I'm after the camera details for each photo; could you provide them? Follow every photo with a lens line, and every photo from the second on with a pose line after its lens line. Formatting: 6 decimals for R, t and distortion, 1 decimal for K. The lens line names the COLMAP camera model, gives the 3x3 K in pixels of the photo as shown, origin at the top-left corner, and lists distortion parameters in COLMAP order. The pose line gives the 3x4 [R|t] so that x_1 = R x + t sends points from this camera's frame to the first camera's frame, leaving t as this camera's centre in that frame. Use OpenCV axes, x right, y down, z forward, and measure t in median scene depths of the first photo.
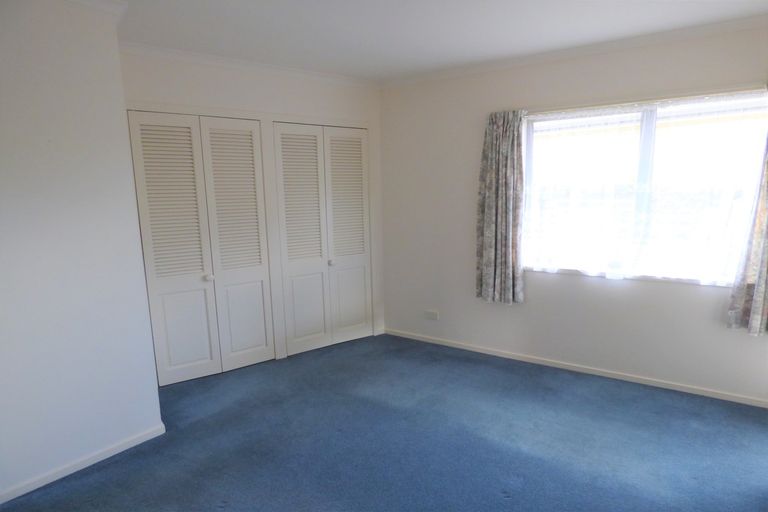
lens RADIAL K [[461.8, 0, 384.3], [0, 461.8, 257.7], [0, 0, 1]] dist [-0.005597, 0.000141]
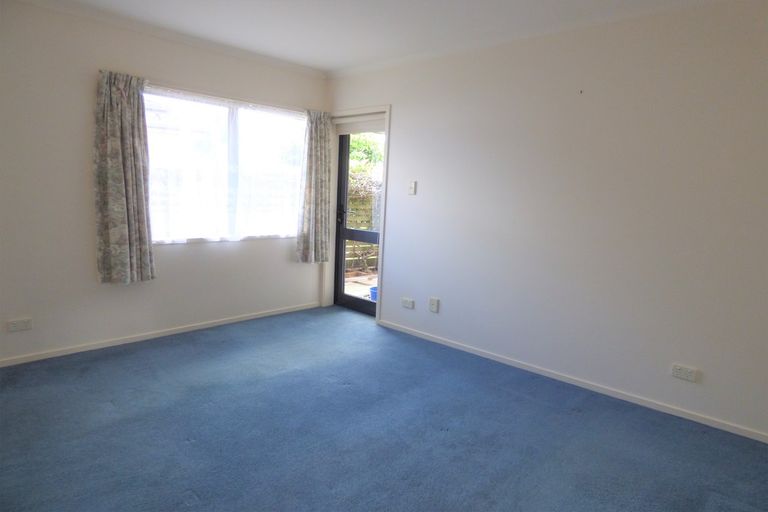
lens RADIAL K [[461.8, 0, 384.1], [0, 461.8, 257.2], [0, 0, 1]] dist [-0.005597, 0.000141]
pose [[0.165762, -0.116451, 0.979266, -0.589604], [0.101176, 0.989772, 0.100574, 0.004120], [-0.980962, 0.082407, 0.175849, 0.353448]]
